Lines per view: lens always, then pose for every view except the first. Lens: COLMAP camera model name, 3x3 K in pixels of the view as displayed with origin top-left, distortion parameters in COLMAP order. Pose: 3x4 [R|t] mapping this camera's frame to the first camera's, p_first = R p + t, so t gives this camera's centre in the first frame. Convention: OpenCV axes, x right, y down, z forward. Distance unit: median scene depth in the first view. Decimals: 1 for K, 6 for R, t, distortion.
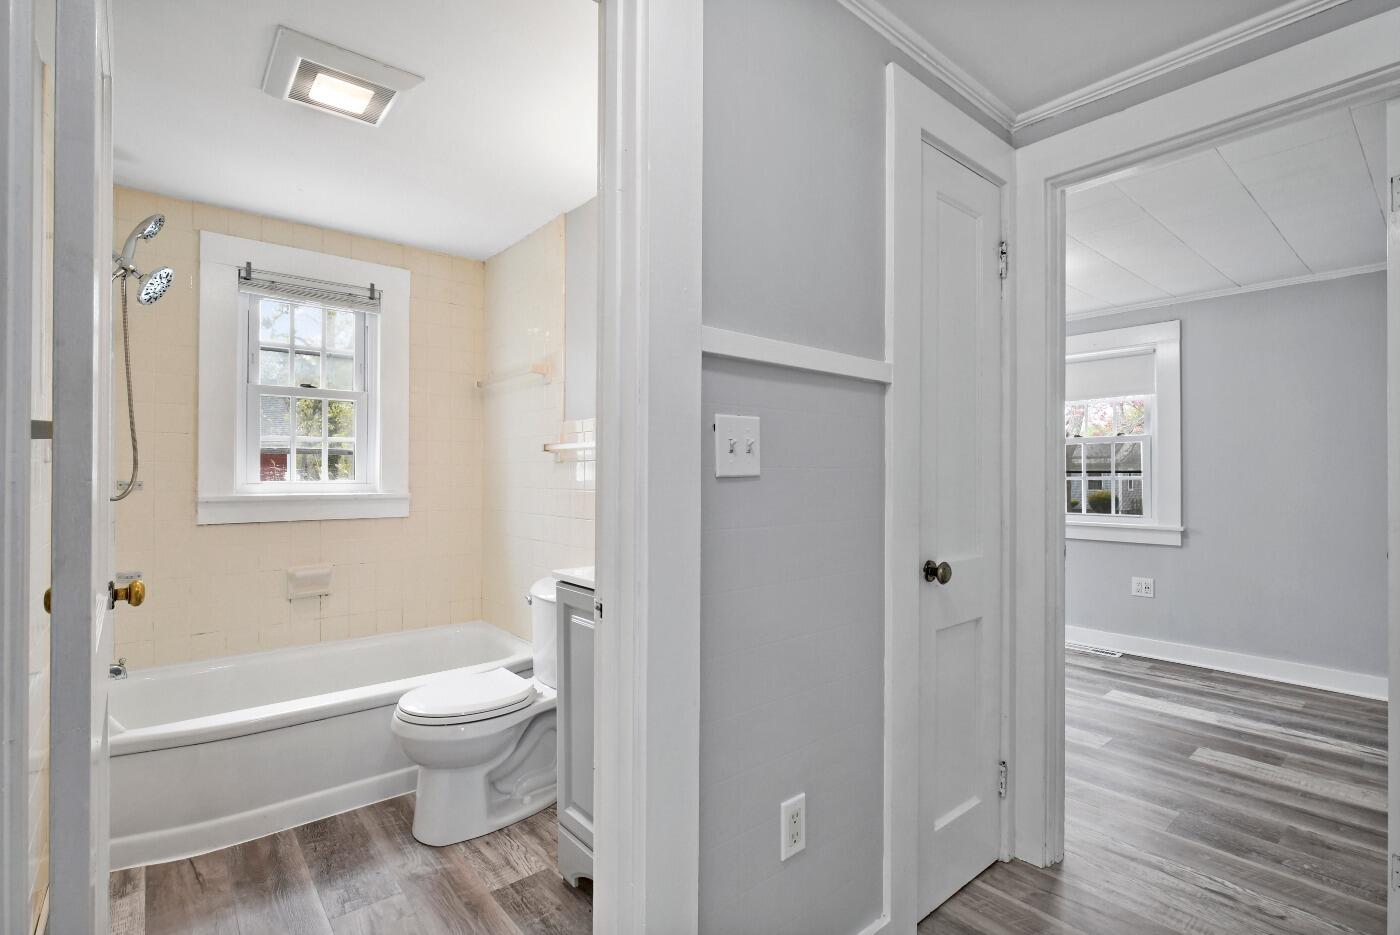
lens RADIAL K [[646.5, 0, 698.9], [0, 646.5, 471.6], [0, 0, 1]] dist [-0.001052, 0.000986]
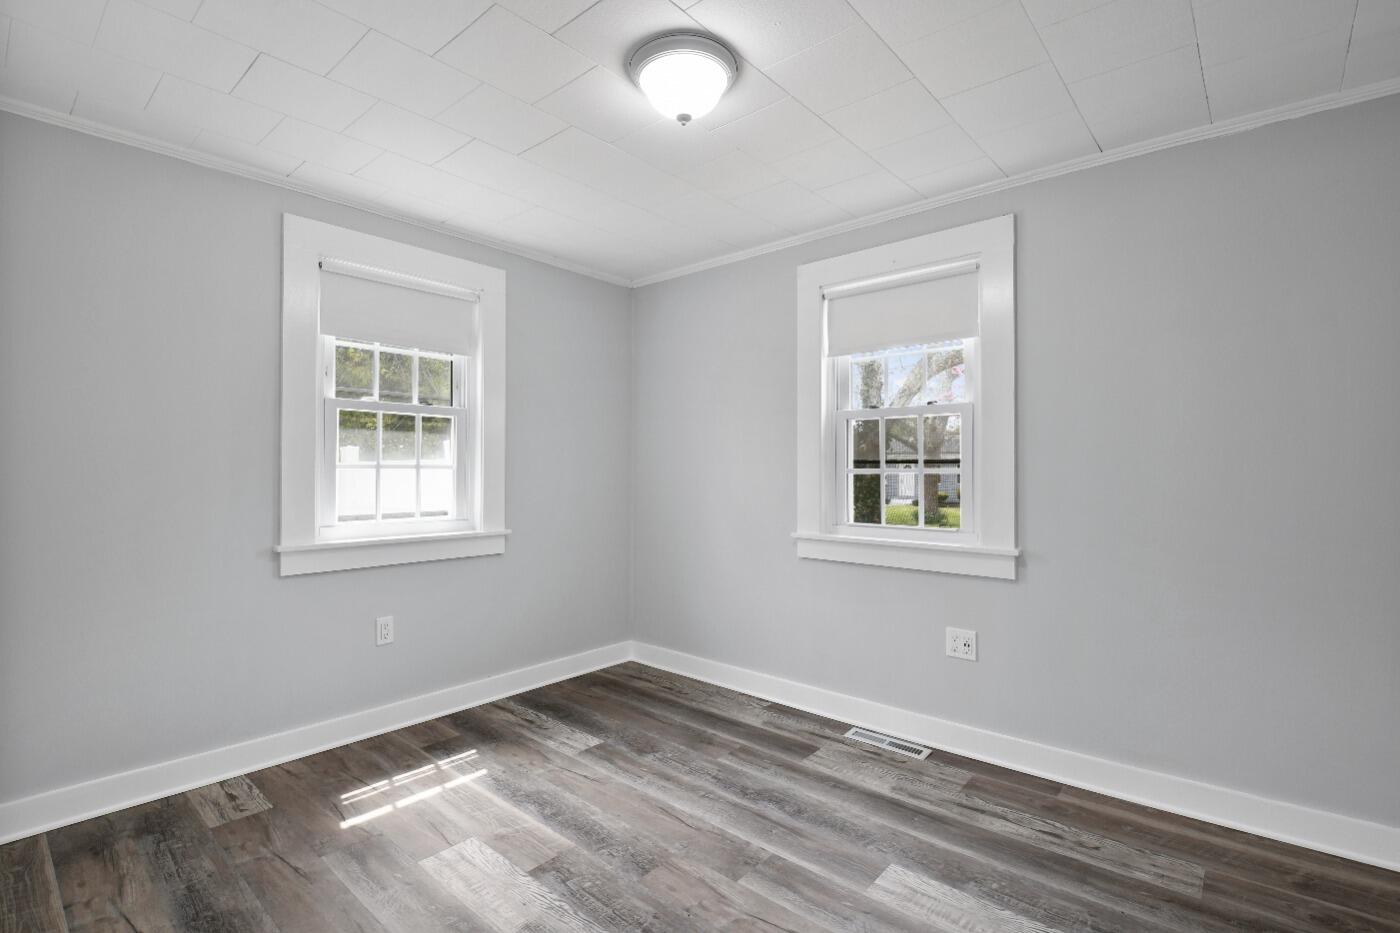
lens RADIAL K [[641.6, 0, 700.0], [0, 641.6, 466.5], [0, 0, 1]] dist [0.025819, -0.026406]
pose [[0.988743, -0.001174, 0.149620, 0.353587], [0.000852, 0.999997, 0.002218, 0.004251], [-0.149622, -0.002066, 0.988741, 0.432146]]
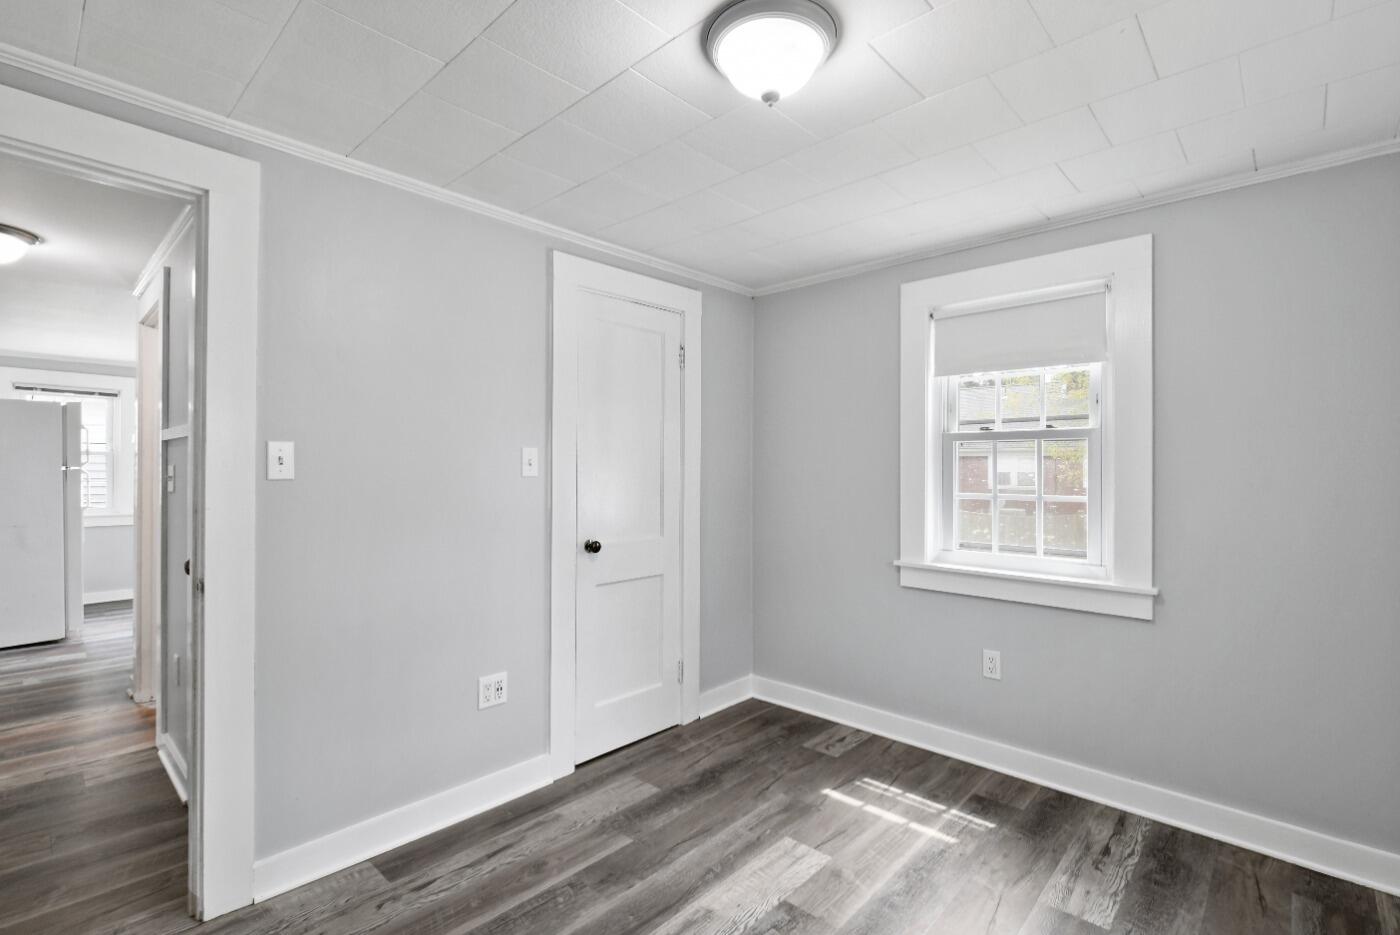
lens RADIAL K [[646.5, 0, 698.9], [0, 646.5, 471.6], [0, 0, 1]] dist [-0.001052, 0.000986]
pose [[0.124991, -0.004129, -0.992149, 0.782140], [-0.000137, 0.999991, -0.004178, -0.019607], [0.992158, 0.000658, 0.124989, 0.797003]]
